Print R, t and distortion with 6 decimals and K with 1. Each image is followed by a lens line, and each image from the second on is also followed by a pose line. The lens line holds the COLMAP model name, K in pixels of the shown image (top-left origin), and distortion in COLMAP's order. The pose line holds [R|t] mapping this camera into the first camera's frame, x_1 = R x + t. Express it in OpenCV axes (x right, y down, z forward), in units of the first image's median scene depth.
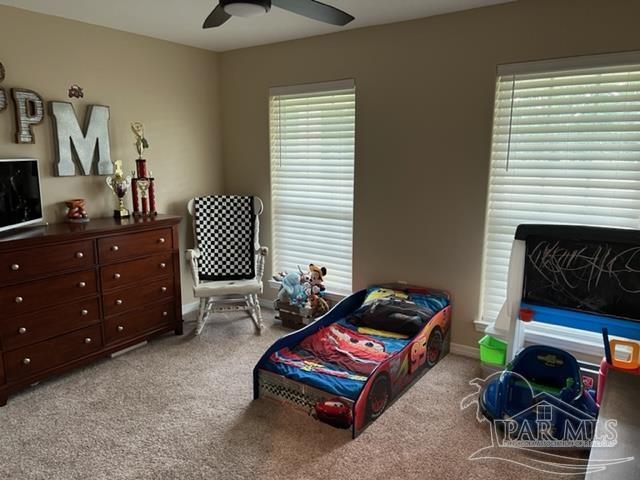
lens RADIAL K [[477.0, 0, 318.0], [0, 477.0, 243.0], [0, 0, 1]] dist [0.079705, -0.099120]
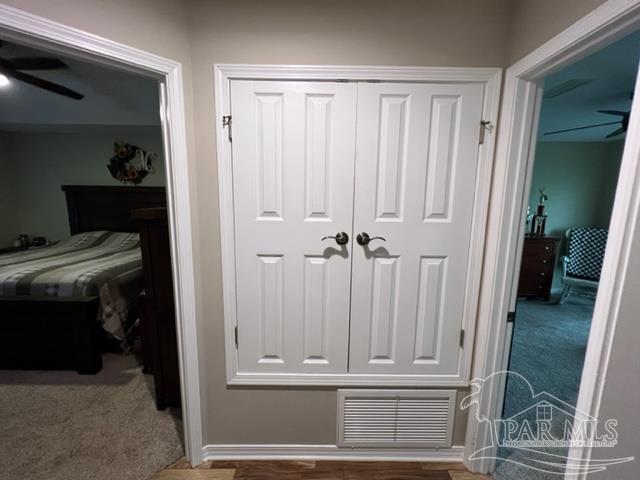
lens RADIAL K [[275.6, 0, 317.8], [0, 275.6, 240.0], [0, 0, 1]] dist [0.001489, -0.000006]
pose [[0.573226, 0.132261, -0.808653, 0.033457], [-0.166273, 0.985130, 0.043260, 0.065711], [0.802350, 0.109660, 0.586694, -0.367942]]
